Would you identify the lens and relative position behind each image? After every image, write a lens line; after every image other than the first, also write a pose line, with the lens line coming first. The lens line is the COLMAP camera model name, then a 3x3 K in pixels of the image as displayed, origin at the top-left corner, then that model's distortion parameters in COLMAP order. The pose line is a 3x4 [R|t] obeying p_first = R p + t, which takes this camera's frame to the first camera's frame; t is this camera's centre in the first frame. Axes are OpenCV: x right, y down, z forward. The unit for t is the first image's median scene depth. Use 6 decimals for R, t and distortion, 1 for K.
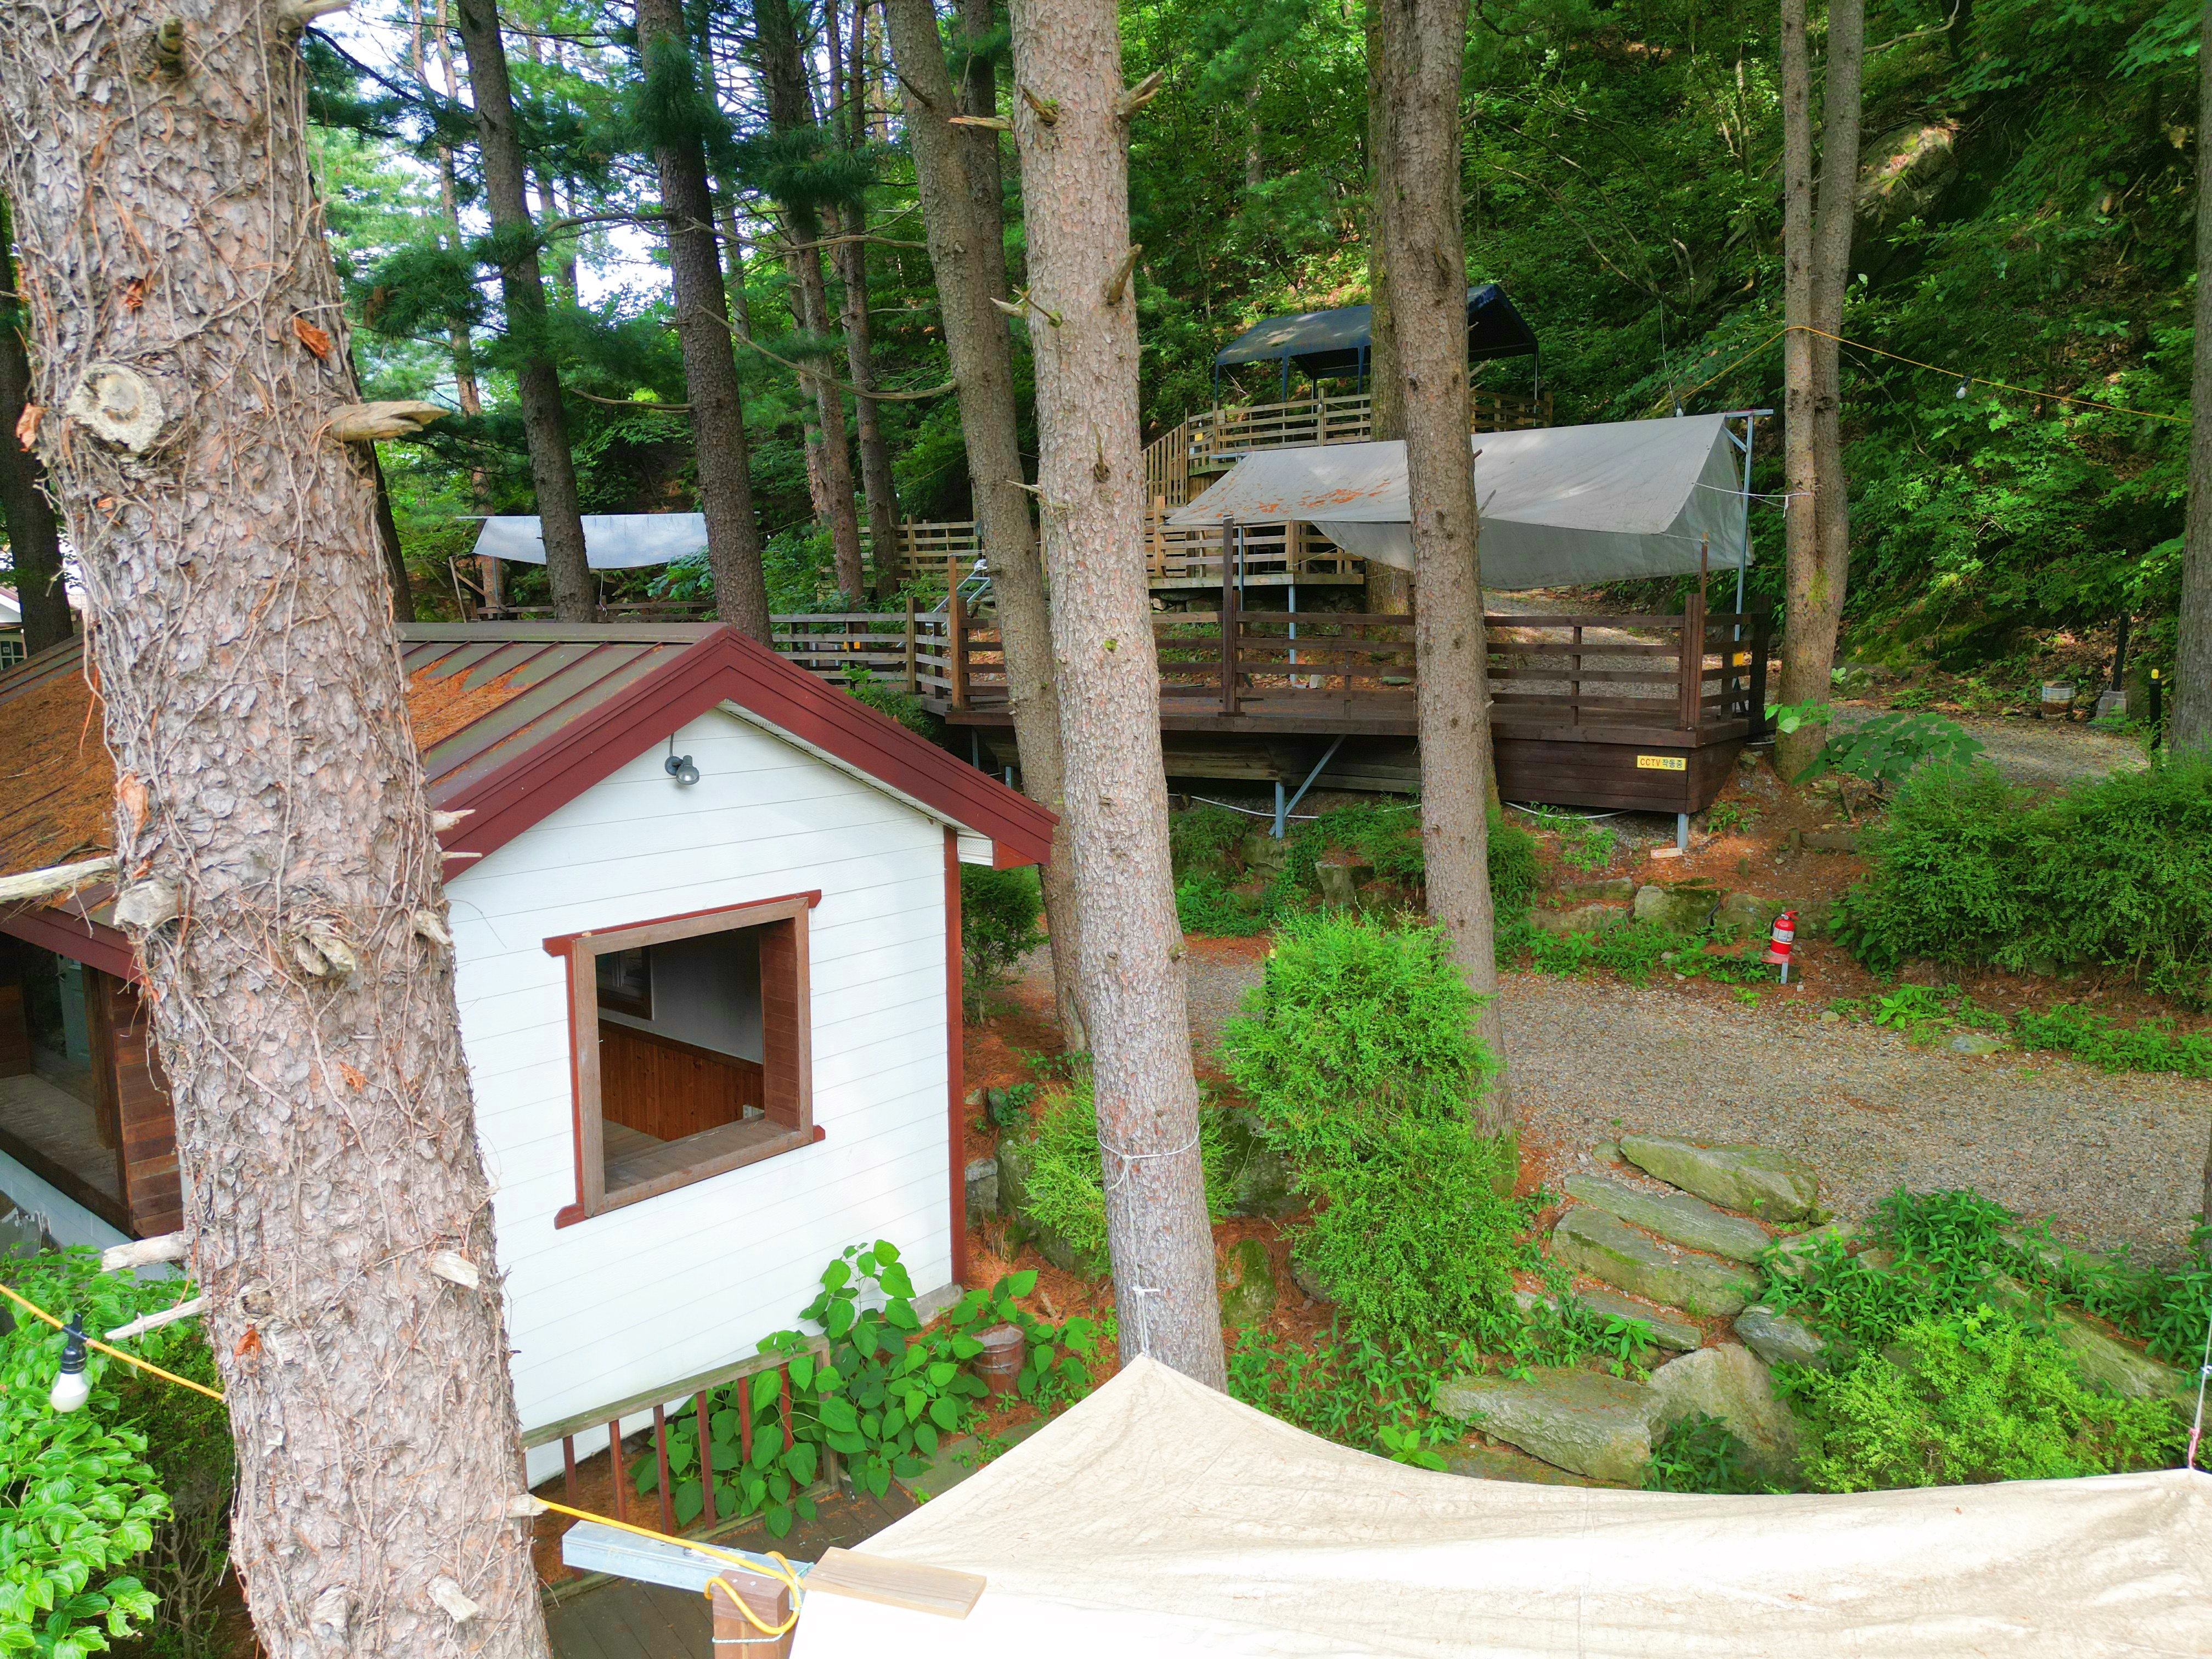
lens RADIAL K [[1572.1, 0, 1115.3], [0, 1572.1, 826.2], [0, 0, 1]] dist [0.067607, -0.054162]
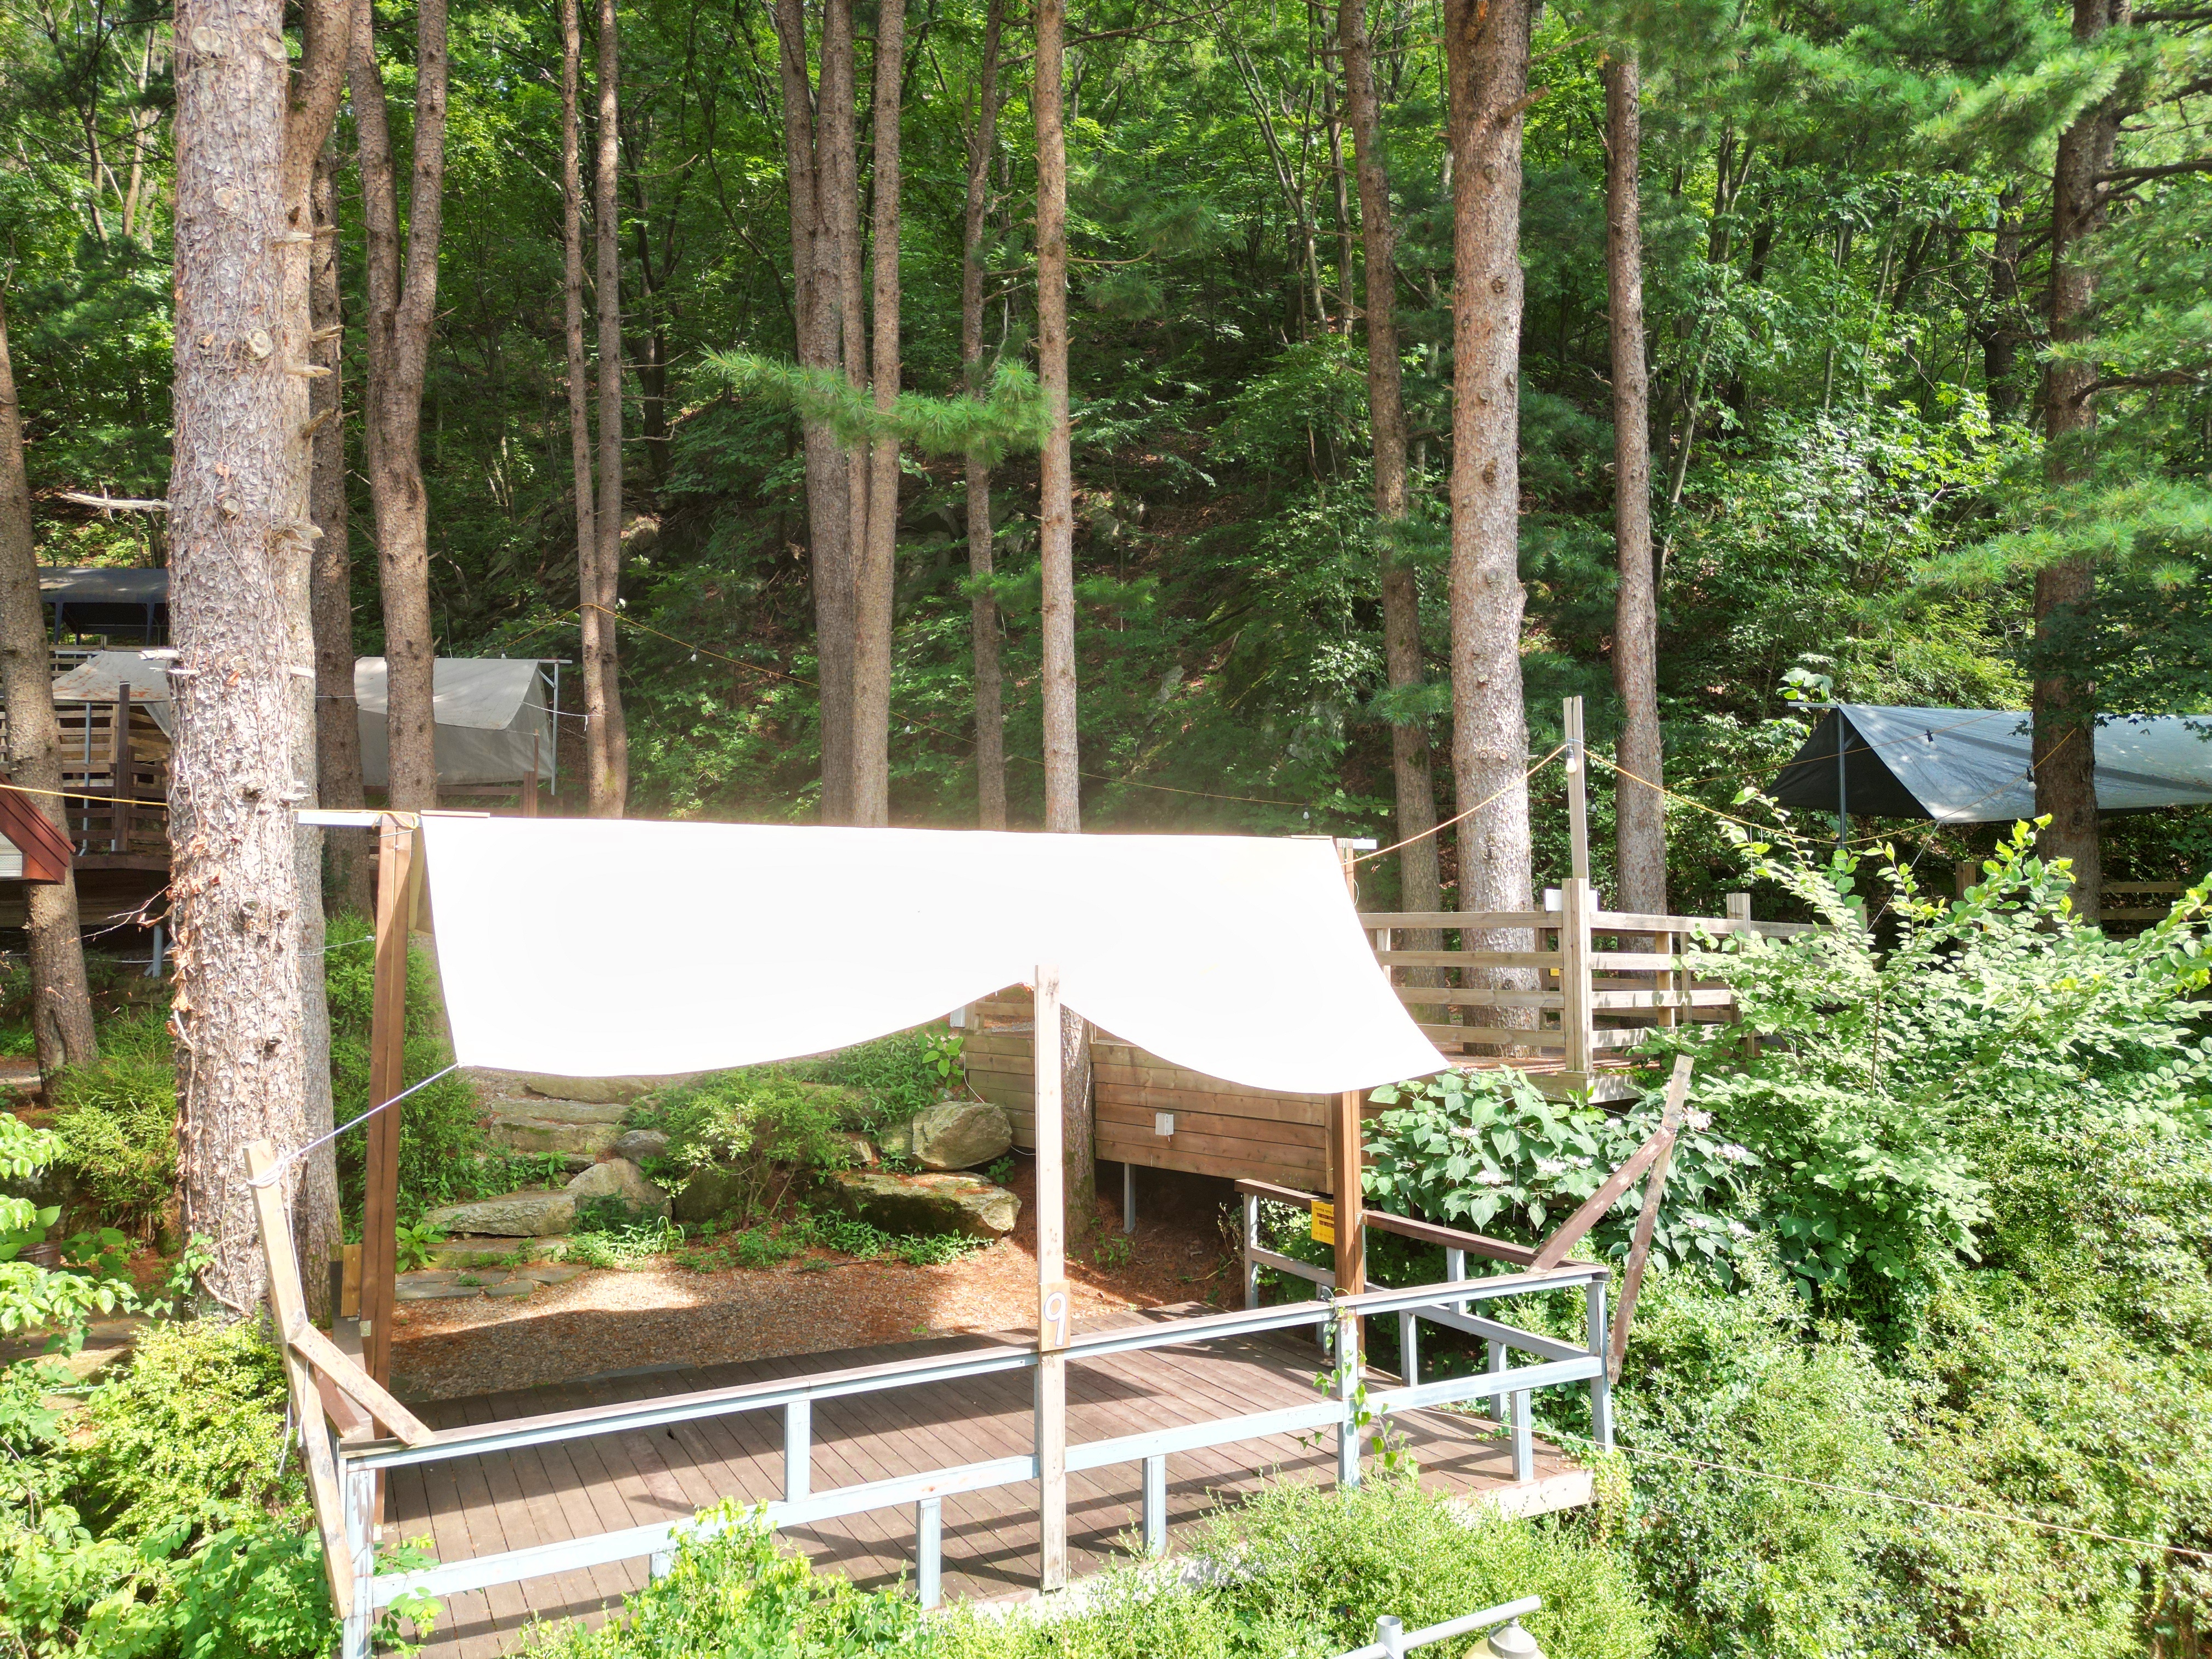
lens RADIAL K [[1572.1, 0, 1106.6], [0, 1572.1, 825.3], [0, 0, 1]] dist [0.067607, -0.054162]
pose [[0.722850, 0.058844, 0.688495, -0.202595], [0.096375, 0.978044, -0.184774, 0.185046], [-0.684251, 0.199918, 0.701308, -0.282144]]
